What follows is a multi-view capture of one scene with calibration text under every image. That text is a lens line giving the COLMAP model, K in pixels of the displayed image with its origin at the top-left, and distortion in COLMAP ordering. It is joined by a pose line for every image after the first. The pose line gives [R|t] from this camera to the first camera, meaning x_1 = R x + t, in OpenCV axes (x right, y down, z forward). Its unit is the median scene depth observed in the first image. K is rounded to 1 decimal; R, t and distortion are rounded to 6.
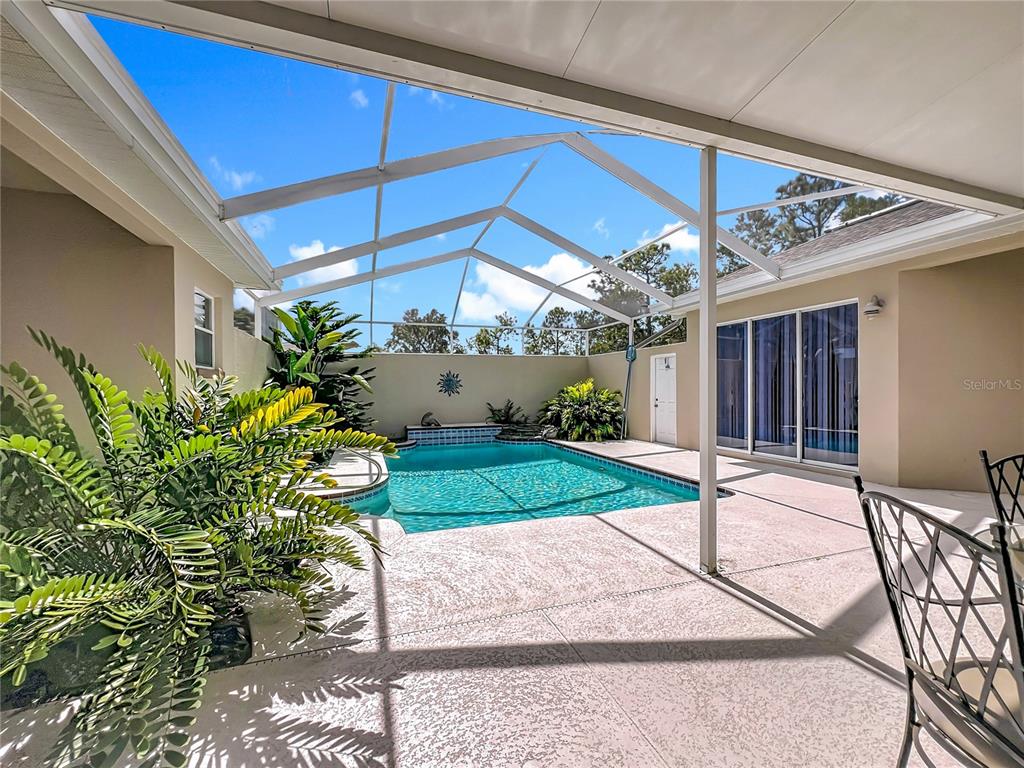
lens RADIAL K [[416.1, 0, 512.0], [0, 416.1, 384.0], [0, 0, 1]] dist [0.001123, 0.000185]
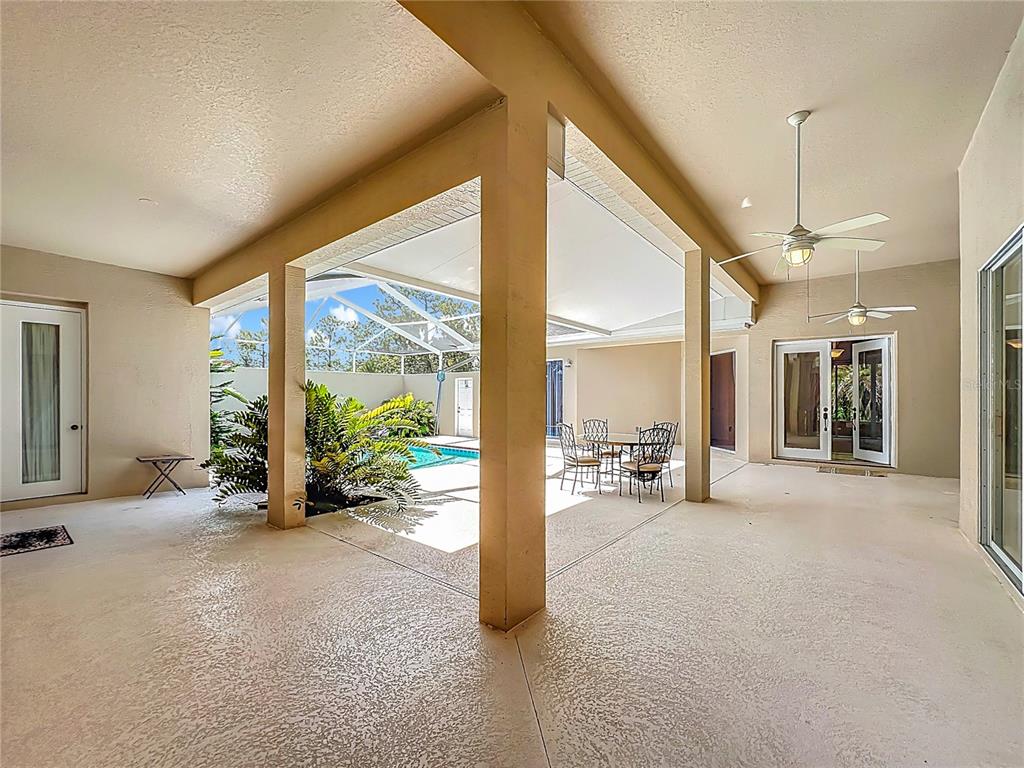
lens RADIAL K [[416.1, 0, 512.0], [0, 416.1, 384.0], [0, 0, 1]] dist [0.001123, 0.000185]
pose [[0.847808, 0.025658, 0.529682, -0.277967], [-0.013381, 0.999546, -0.027002, -0.009744], [-0.530134, 0.015805, 0.847767, -0.359481]]
